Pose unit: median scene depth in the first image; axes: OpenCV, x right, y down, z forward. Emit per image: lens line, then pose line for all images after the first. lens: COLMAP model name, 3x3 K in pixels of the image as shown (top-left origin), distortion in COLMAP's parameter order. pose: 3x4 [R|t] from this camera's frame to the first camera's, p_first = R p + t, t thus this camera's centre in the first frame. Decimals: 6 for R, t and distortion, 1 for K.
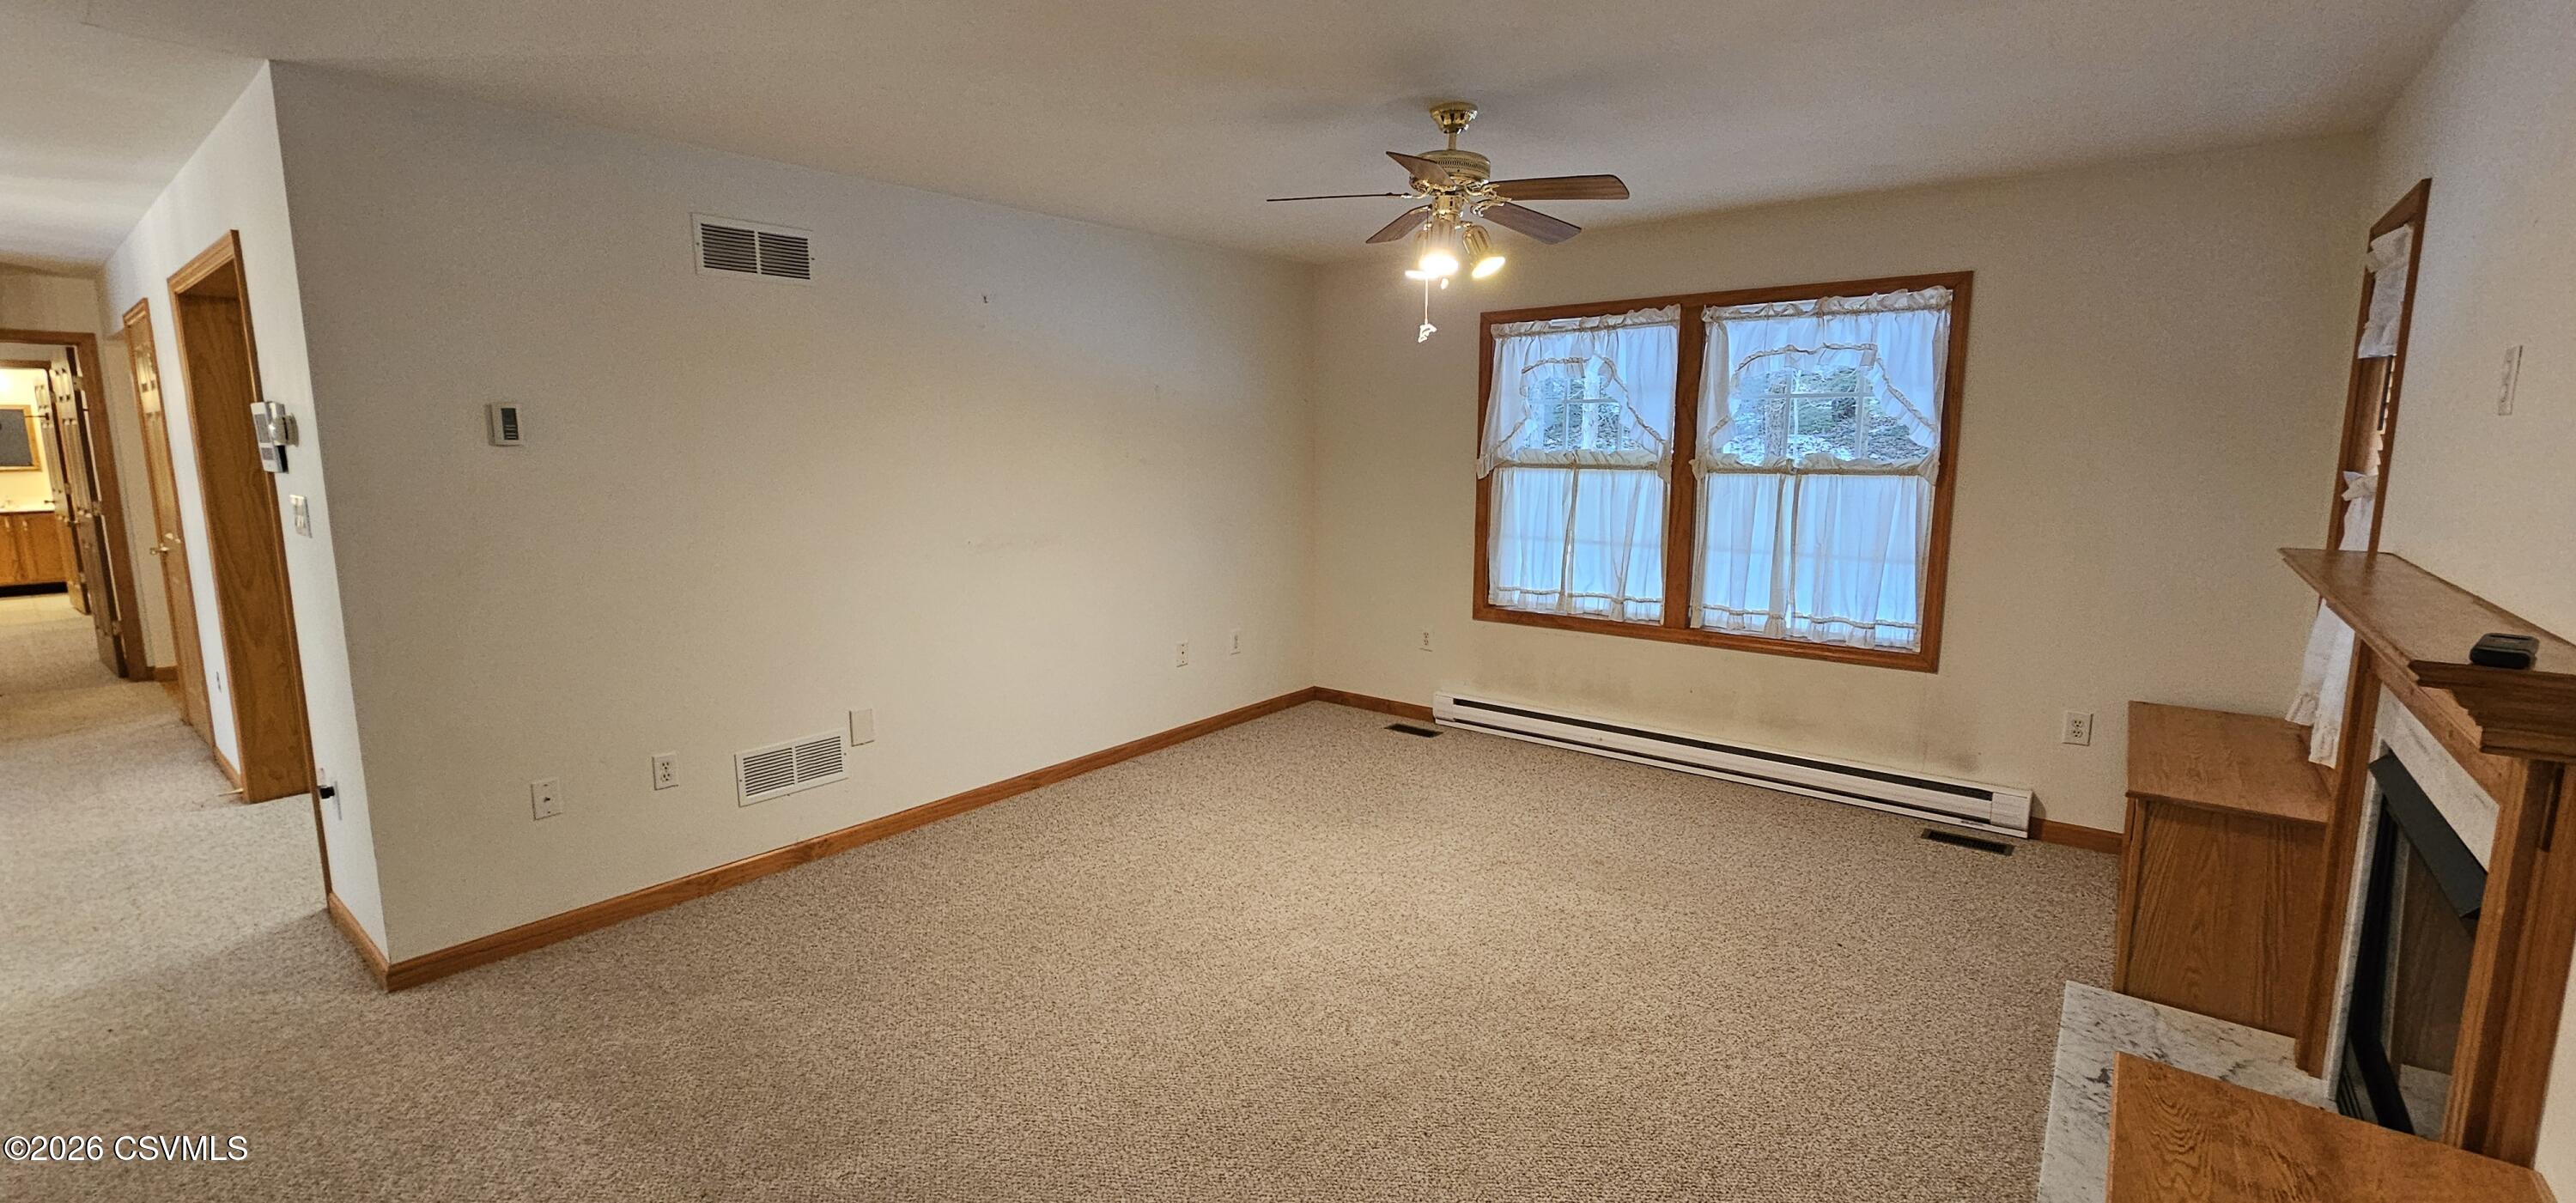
lens RADIAL K [[1053.4, 0, 1295.7], [0, 1053.4, 592.0], [0, 0, 1]] dist [-0.001654, -0.000332]
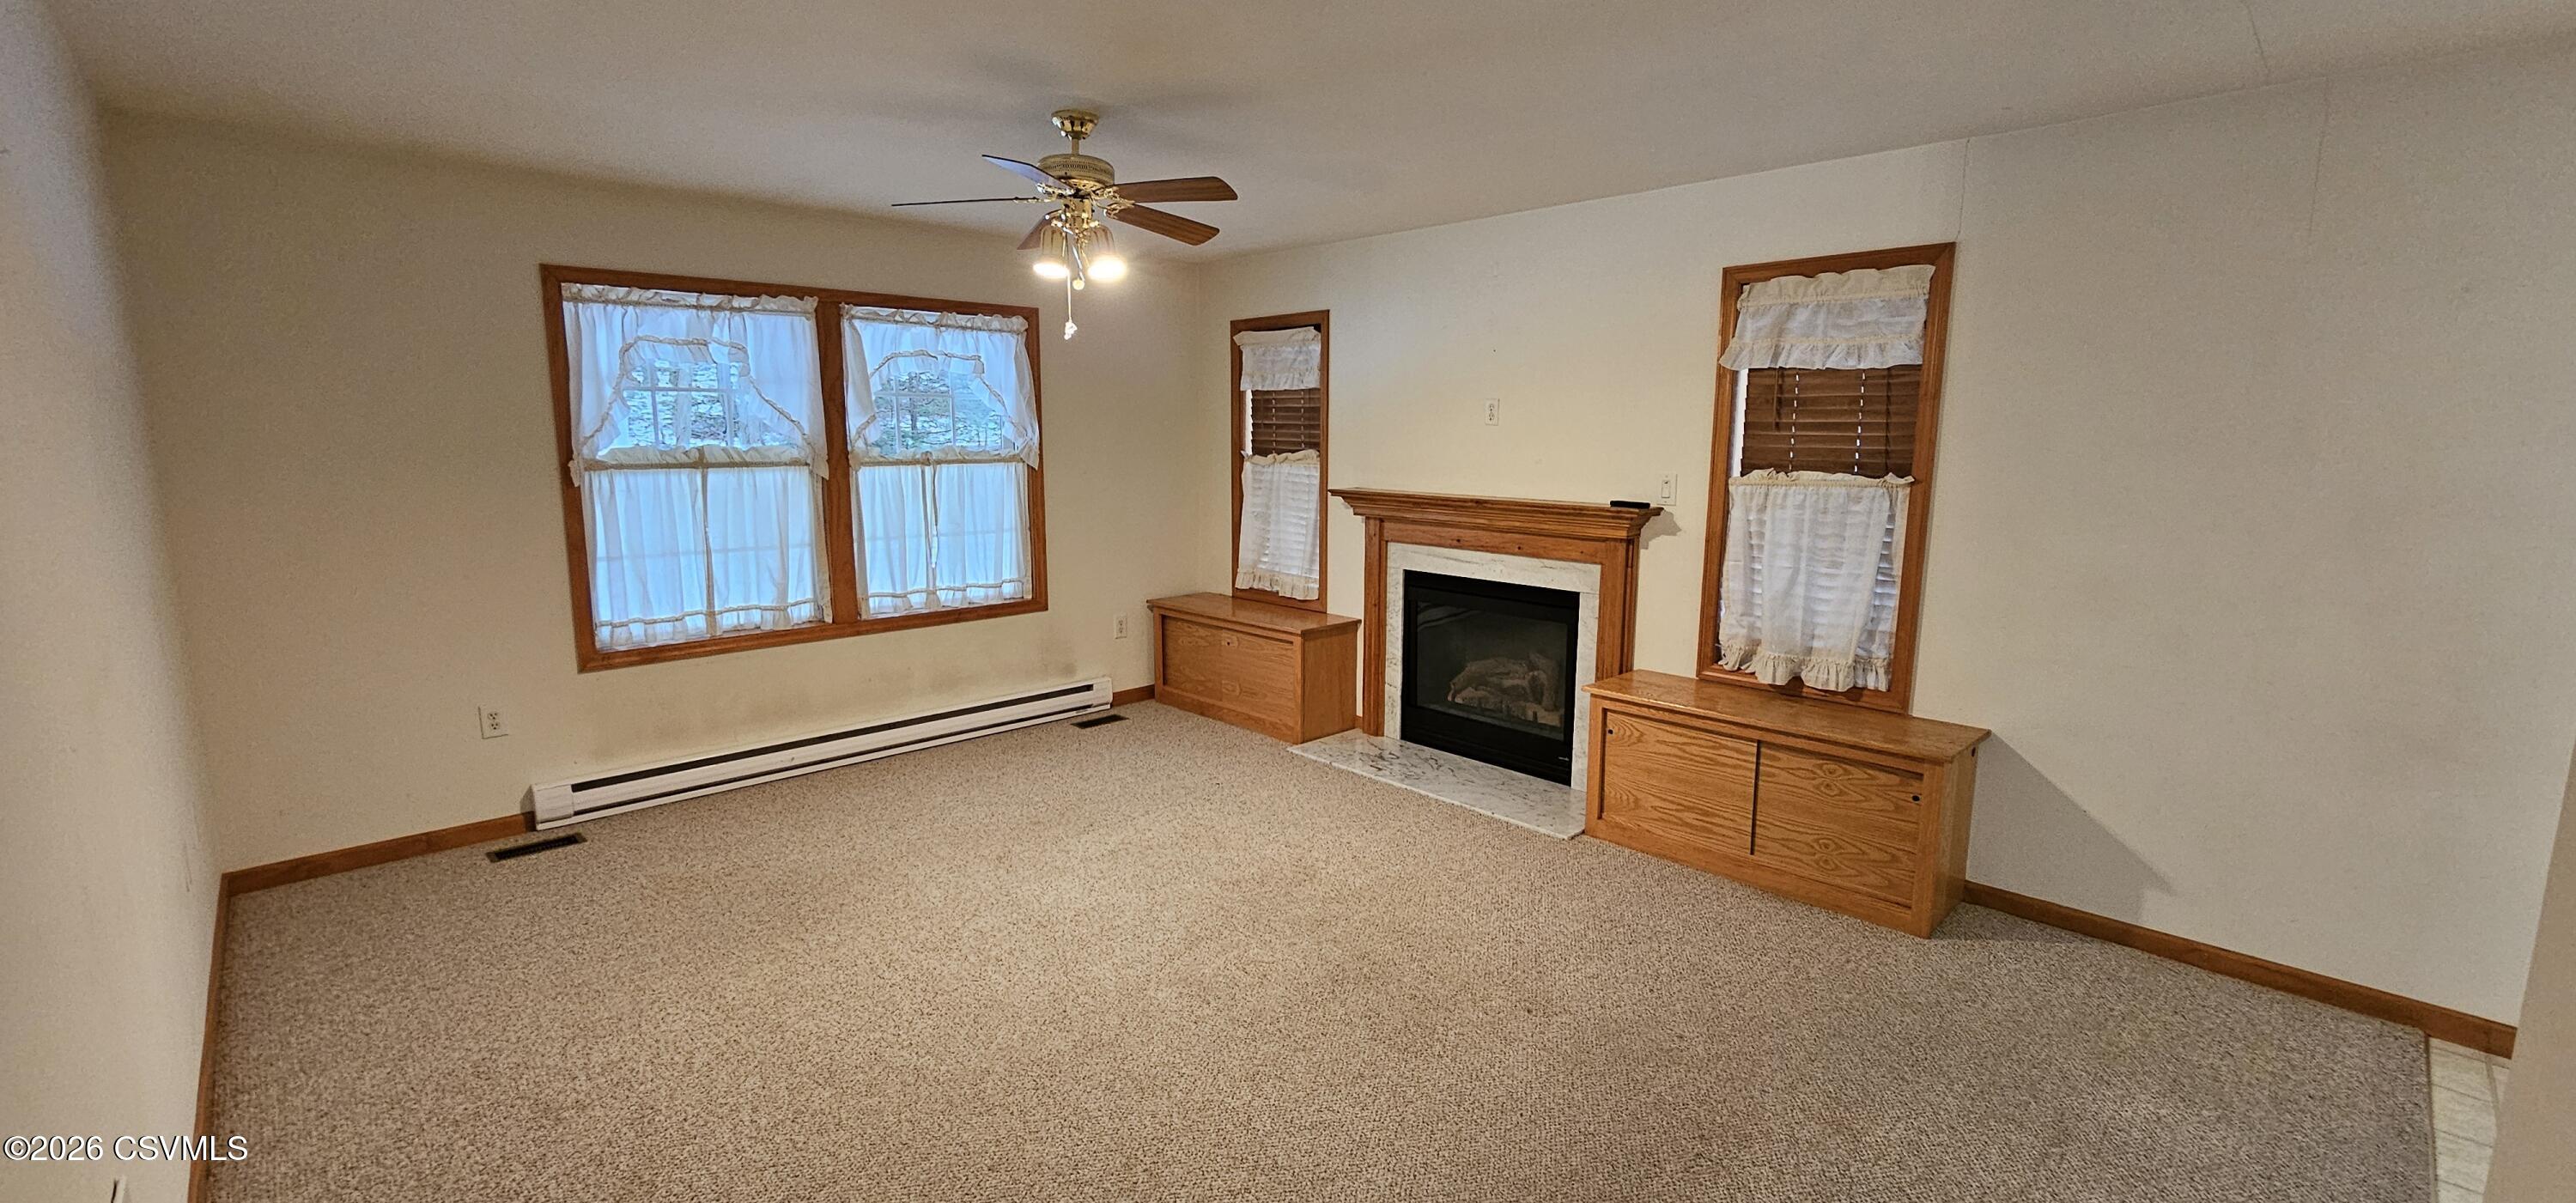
lens RADIAL K [[1053.4, 0, 1295.7], [0, 1053.4, 592.0], [0, 0, 1]] dist [-0.001654, -0.000332]
pose [[0.123841, -0.149549, 0.980968, -0.579604], [0.140766, 0.981228, 0.131817, -0.068048], [-0.982267, 0.121763, 0.142568, 0.446074]]
